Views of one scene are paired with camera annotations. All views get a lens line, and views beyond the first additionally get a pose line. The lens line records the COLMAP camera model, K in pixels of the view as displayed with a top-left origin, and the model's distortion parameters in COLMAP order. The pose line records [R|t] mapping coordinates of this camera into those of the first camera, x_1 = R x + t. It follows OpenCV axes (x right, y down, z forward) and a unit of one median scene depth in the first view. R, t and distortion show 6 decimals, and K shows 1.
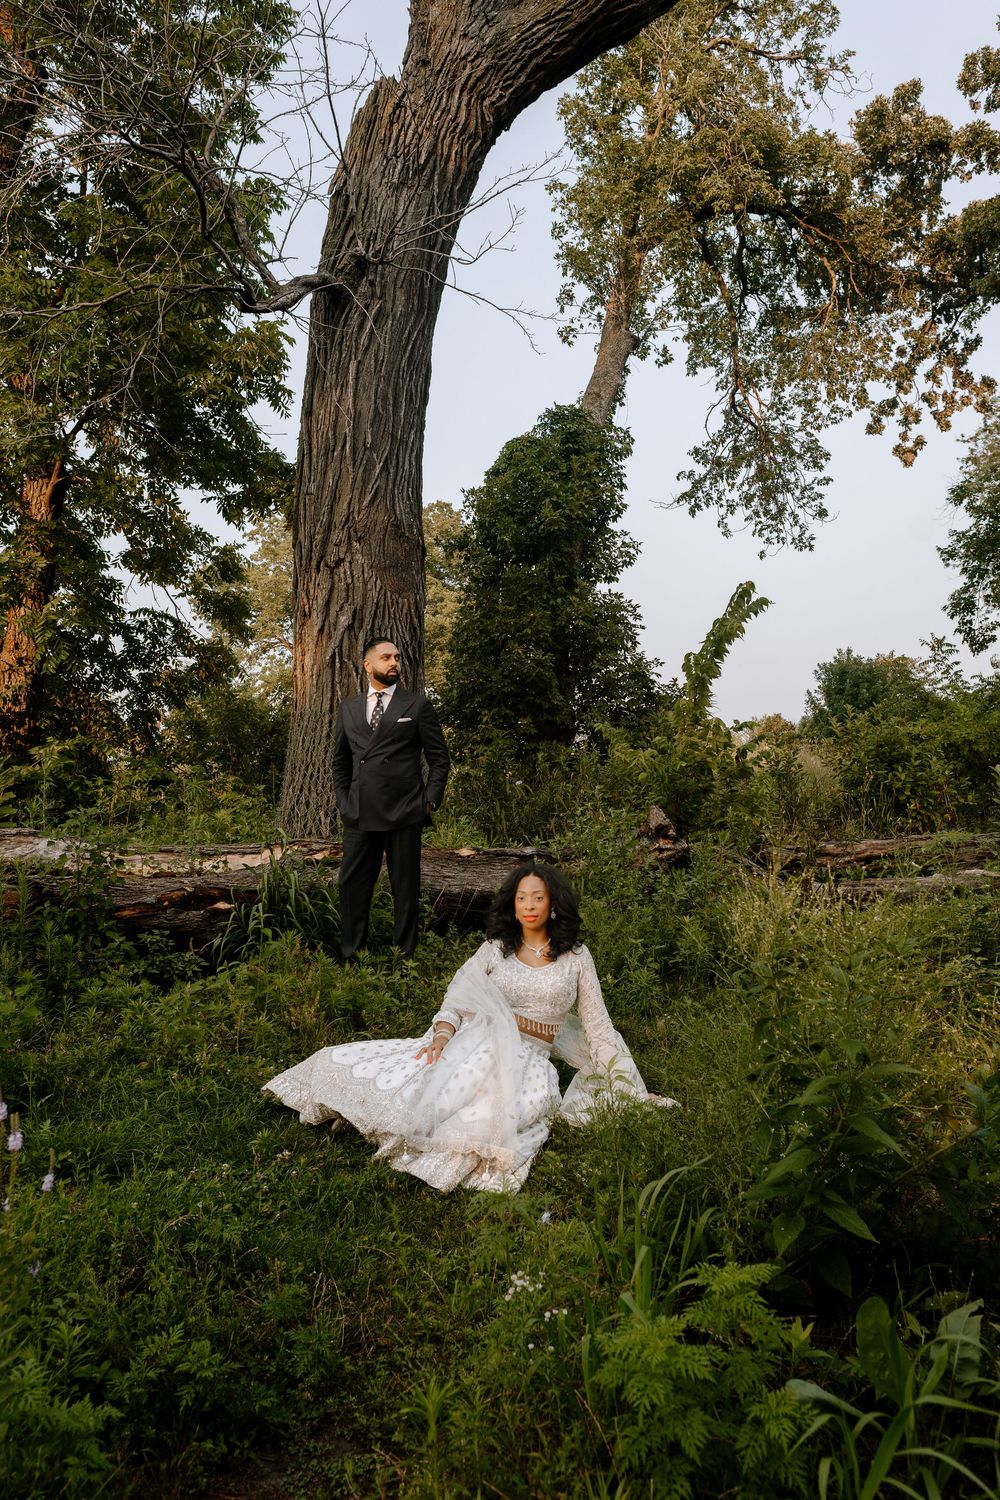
lens RADIAL K [[1033.3, 0, 500.0], [0, 1033.3, 750.0], [0, 0, 1]] dist [-0.002936, 0.002533]
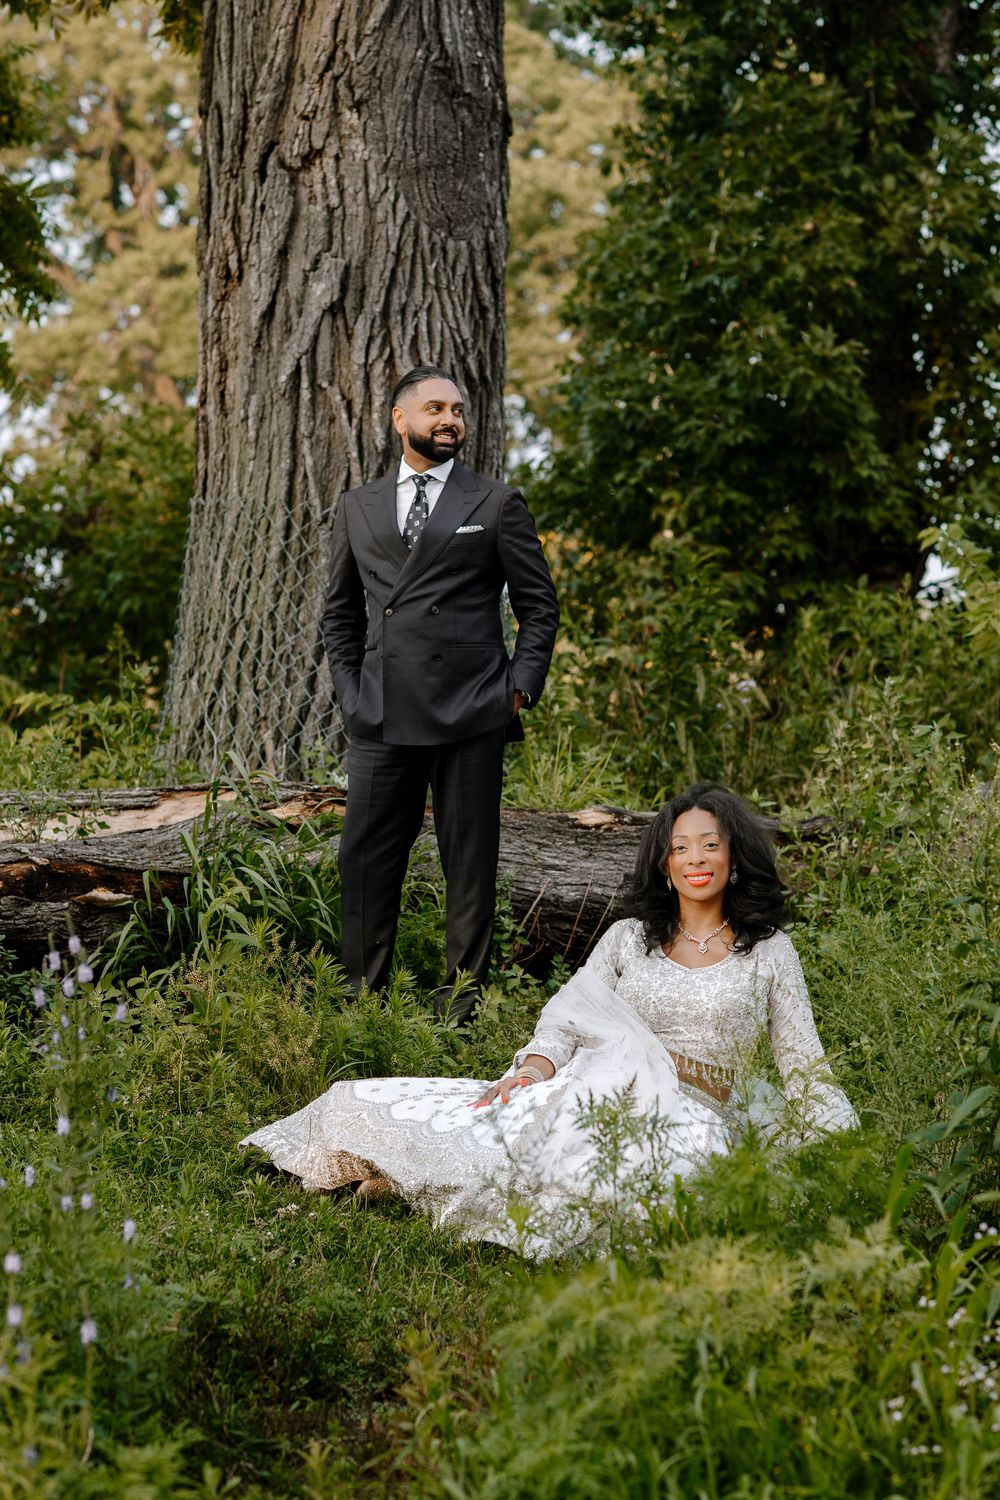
lens RADIAL K [[4223.8, 0, 500.0], [0, 4223.8, 750.0], [0, 0, 1]] dist [-0.094937, -0.532225]
pose [[0.997664, 0.013677, -0.066934, 0.043851], [-0.011506, 0.999399, 0.032700, 0.007438], [0.067341, -0.031854, 0.997221, -0.748605]]
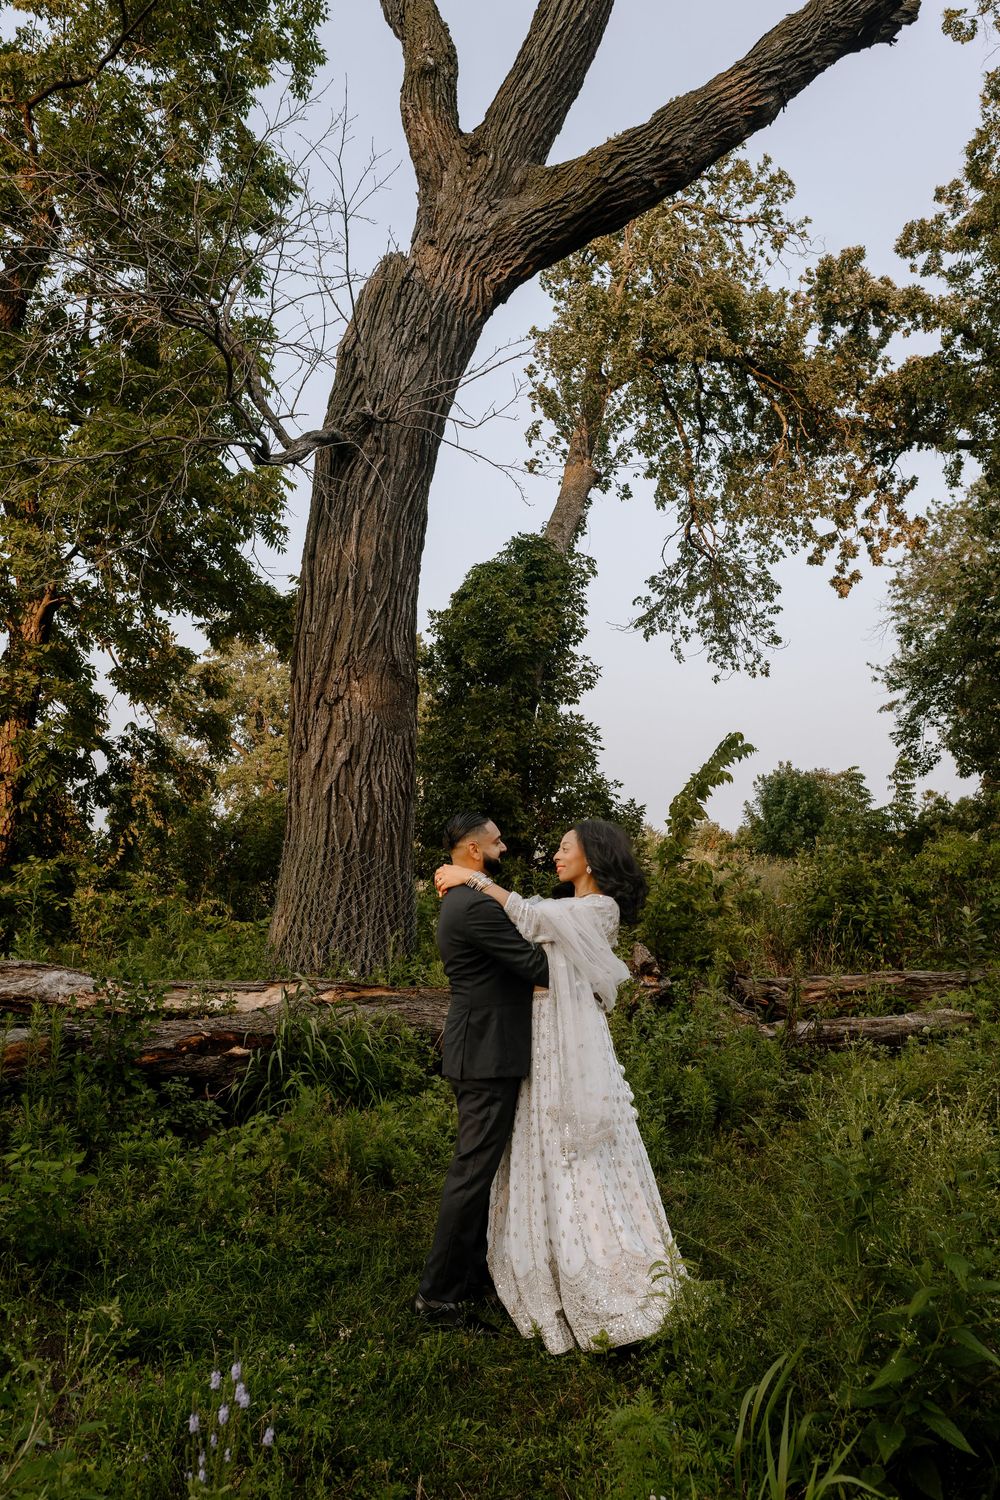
lens RADIAL K [[1033.4, 0, 452.0], [0, 1033.4, 750.5], [0, 0, 1]] dist [0.003108, -0.001694]
pose [[0.999343, 0.023594, 0.027500, -0.067620], [-0.021160, 0.996097, -0.085686, -0.043782], [-0.029415, 0.085048, 0.995943, -0.031065]]
